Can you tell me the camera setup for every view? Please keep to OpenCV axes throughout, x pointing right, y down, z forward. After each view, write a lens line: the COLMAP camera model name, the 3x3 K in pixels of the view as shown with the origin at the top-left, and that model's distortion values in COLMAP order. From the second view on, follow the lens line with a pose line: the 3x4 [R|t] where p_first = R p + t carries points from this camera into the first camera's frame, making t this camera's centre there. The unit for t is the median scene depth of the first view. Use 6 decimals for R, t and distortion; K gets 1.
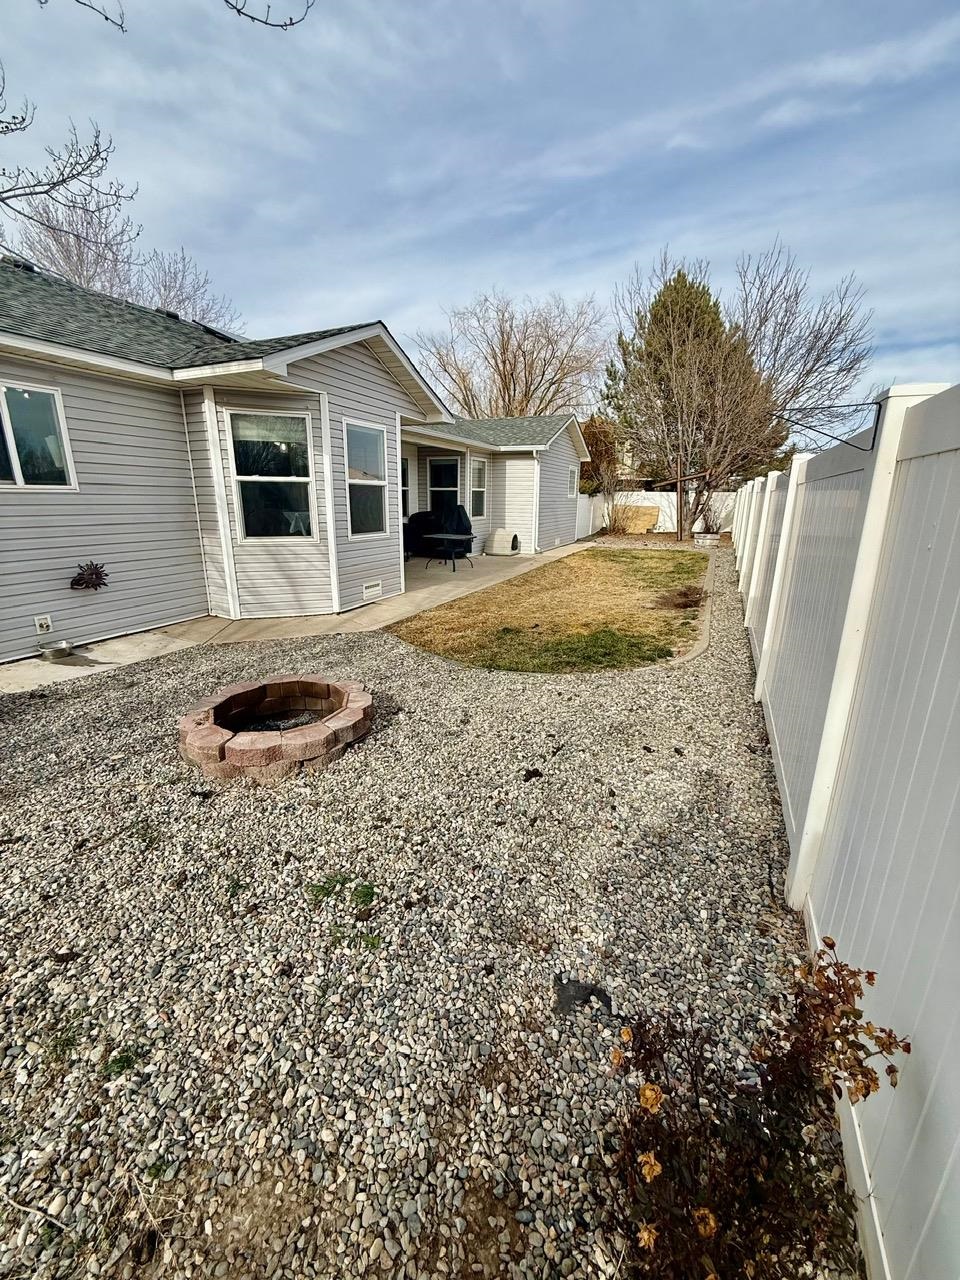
lens RADIAL K [[508.4, 0, 476.8], [0, 508.4, 635.9], [0, 0, 1]] dist [-0.001826, 0.000013]
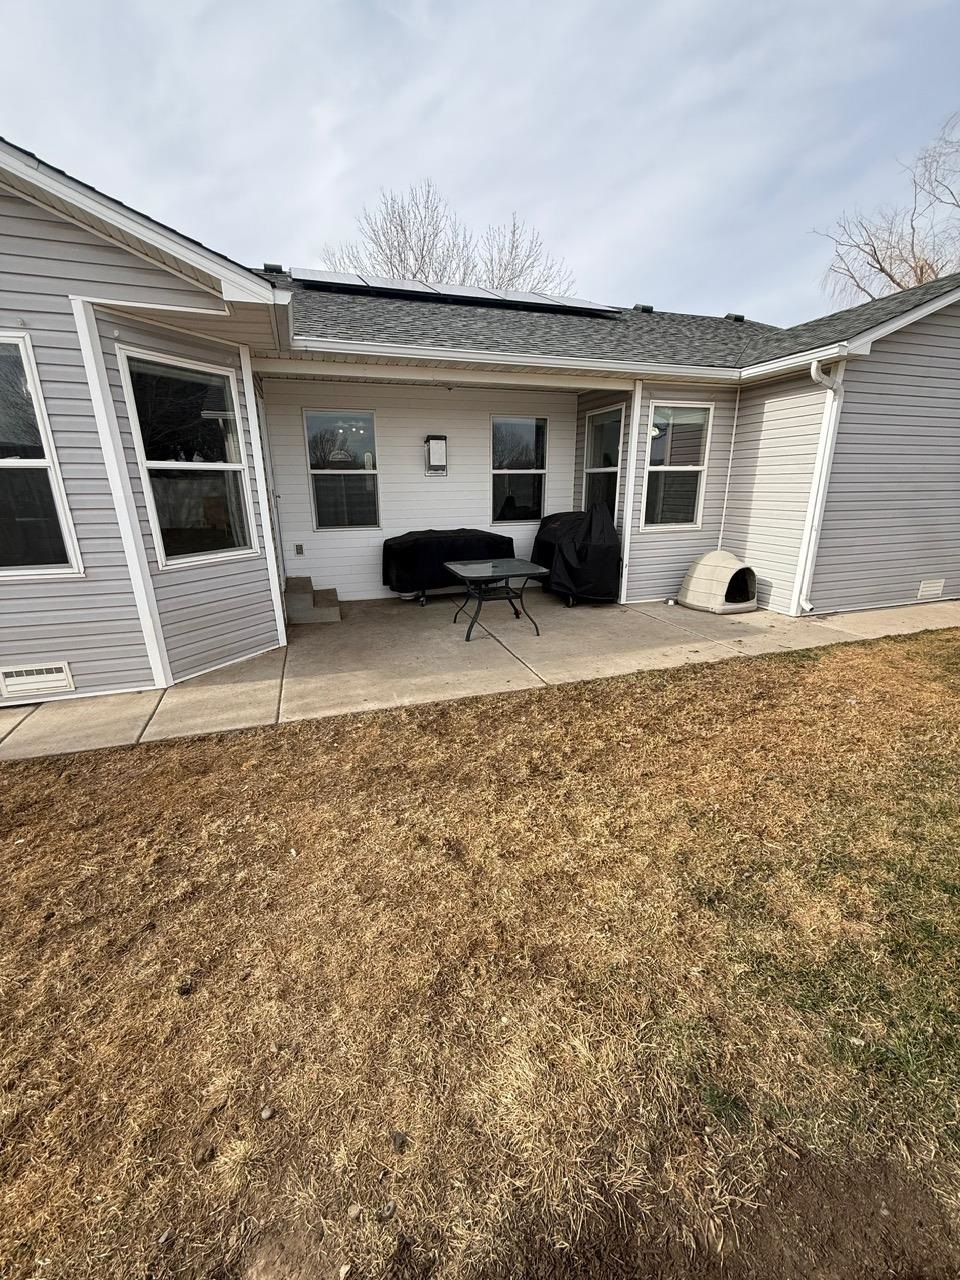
lens RADIAL K [[508.4, 0, 476.8], [0, 508.4, 635.9], [0, 0, 1]] dist [-0.001826, 0.000013]
pose [[0.681789, 0.201100, -0.703365, 0.249201], [-0.181271, 0.977930, 0.103890, -0.149465], [0.708734, 0.056668, 0.703196, 0.538567]]
